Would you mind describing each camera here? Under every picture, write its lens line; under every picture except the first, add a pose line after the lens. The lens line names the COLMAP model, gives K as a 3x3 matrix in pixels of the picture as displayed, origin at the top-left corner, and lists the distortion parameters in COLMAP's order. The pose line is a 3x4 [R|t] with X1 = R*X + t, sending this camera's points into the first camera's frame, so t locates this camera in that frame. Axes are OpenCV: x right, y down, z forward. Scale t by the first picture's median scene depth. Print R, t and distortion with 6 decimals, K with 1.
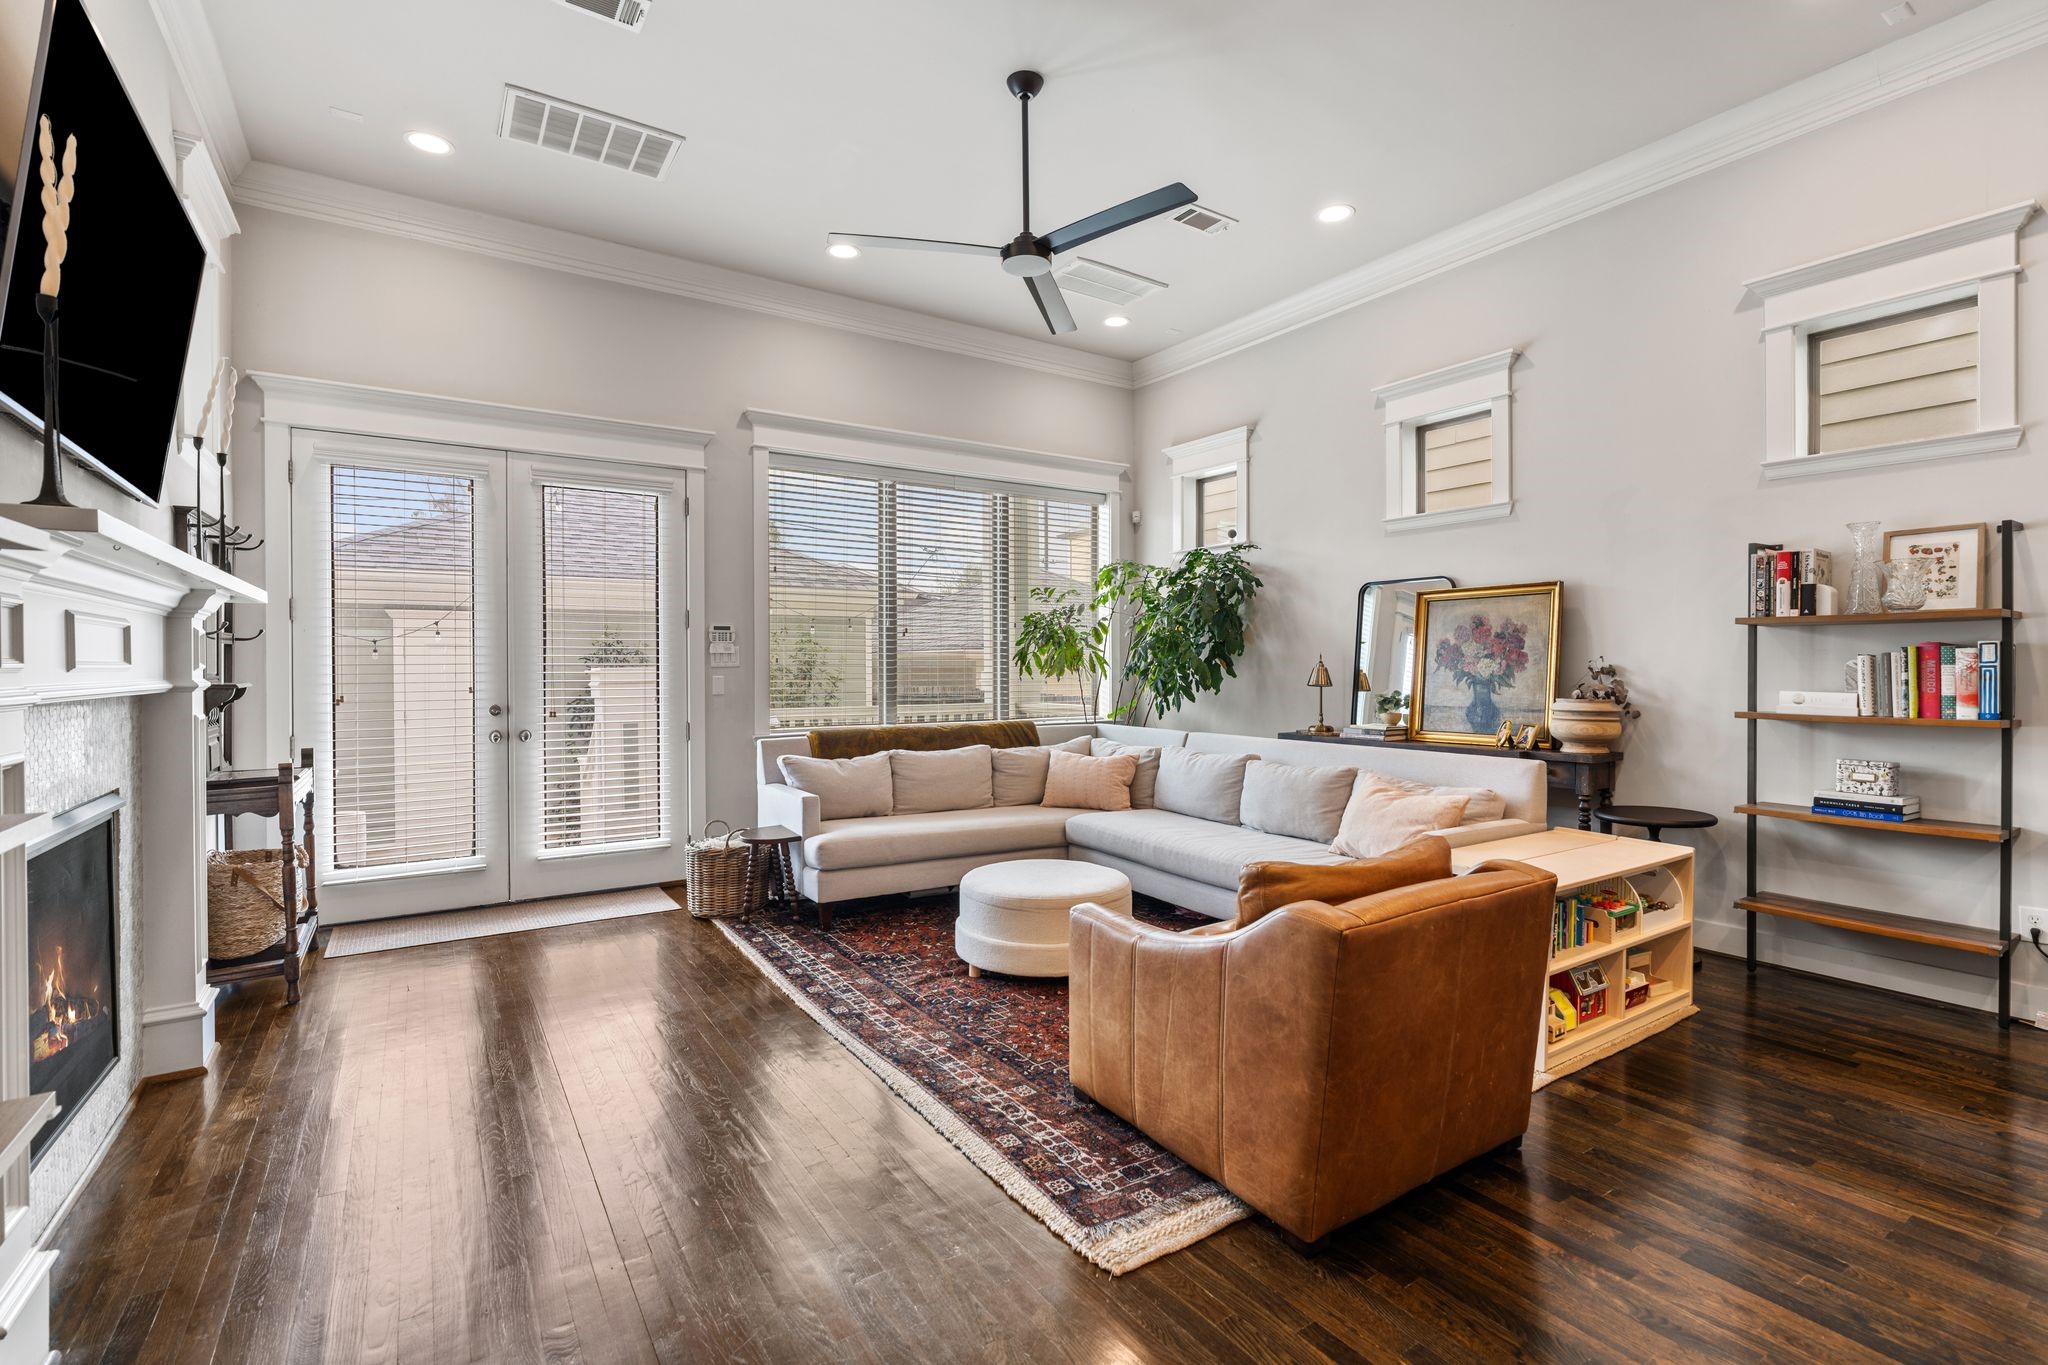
lens RADIAL K [[923.6, 0, 1021.6], [0, 923.6, 676.4], [0, 0, 1]] dist [-0.003804, 0.000697]
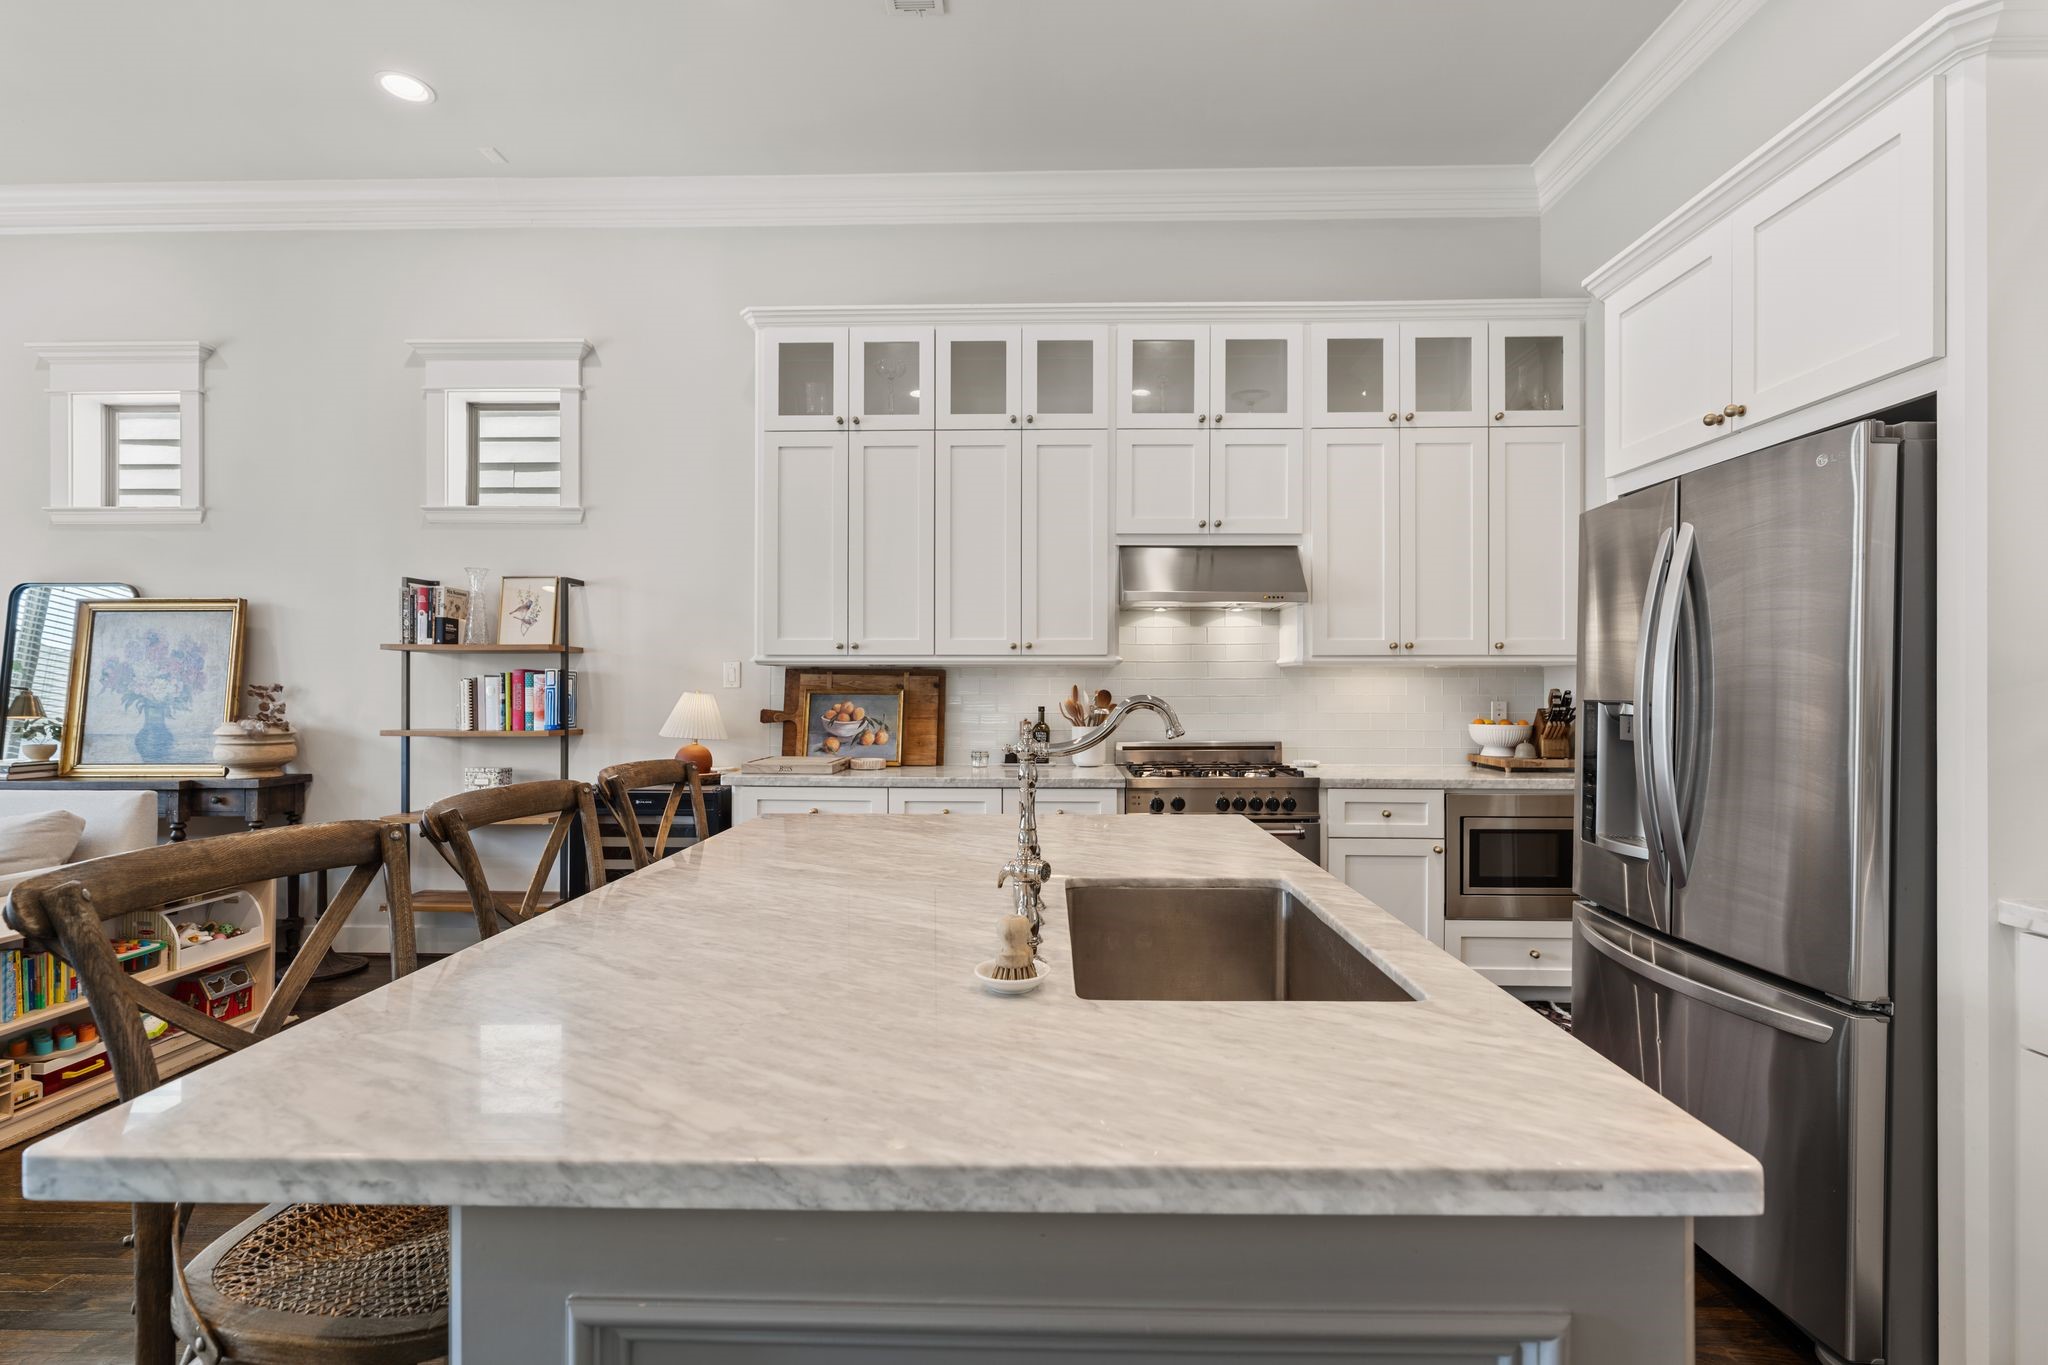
lens RADIAL K [[829.5, 0, 1022.8], [0, 829.5, 685.2], [0, 0, 1]] dist [0.004070, -0.000202]
pose [[0.569506, 0.004804, 0.821973, 0.369756], [0.006673, 0.999923, -0.010468, 0.000514], [-0.821960, 0.011447, 0.569430, -0.162255]]
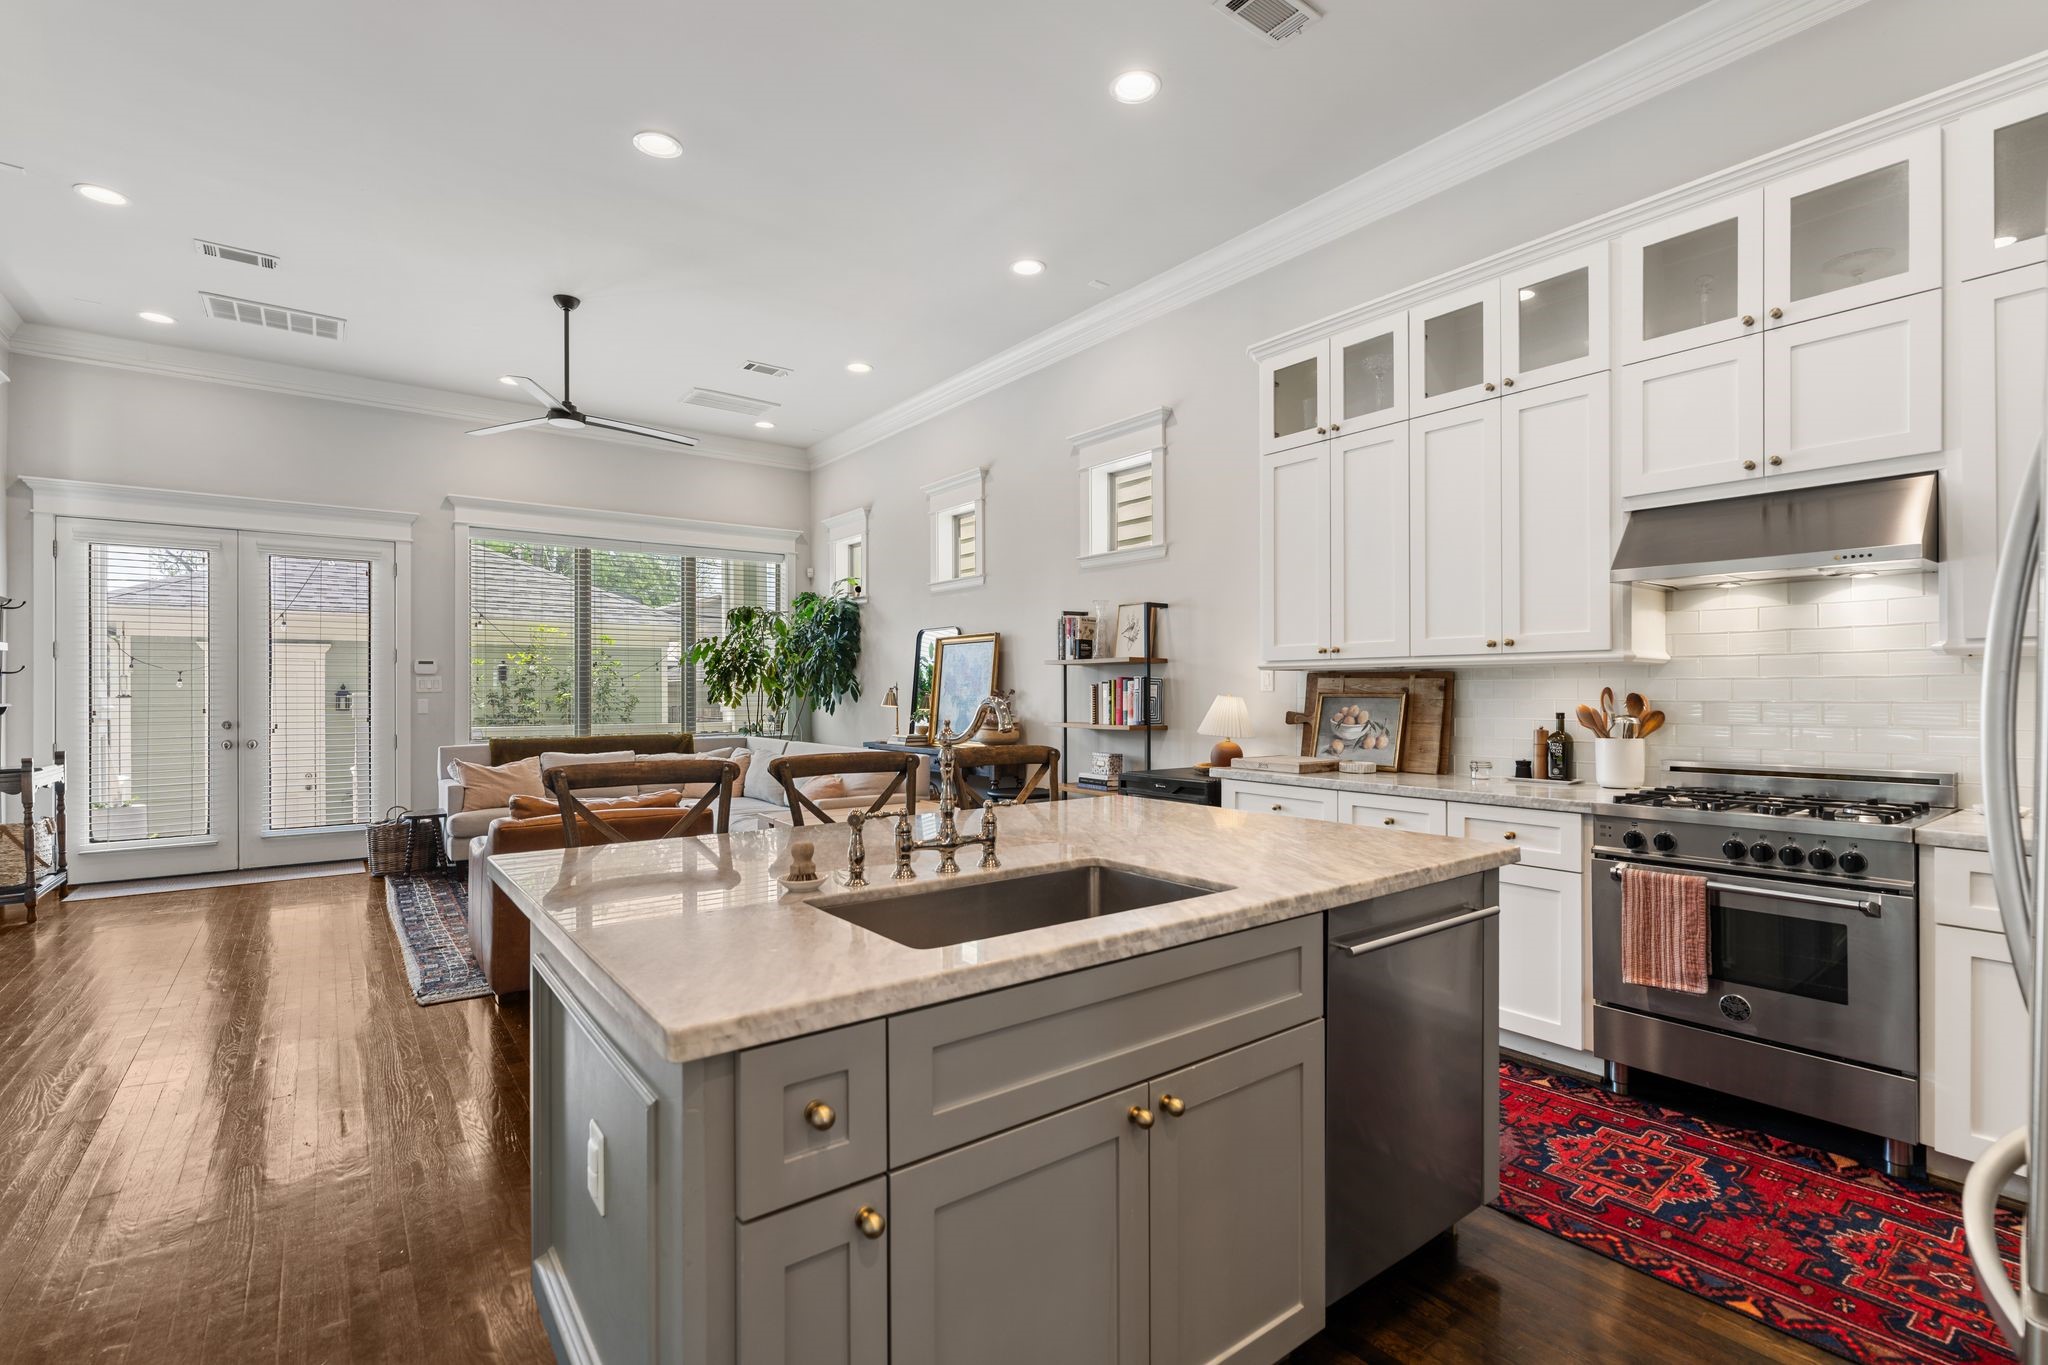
lens RADIAL K [[923.6, 0, 1023.7], [0, 923.6, 691.3], [0, 0, 1]] dist [-0.003804, 0.000697]
pose [[0.997921, -0.000190, 0.064455, 0.587013], [0.000792, 0.999956, -0.009324, 0.001991], [-0.064450, 0.009356, 0.997877, -0.479533]]
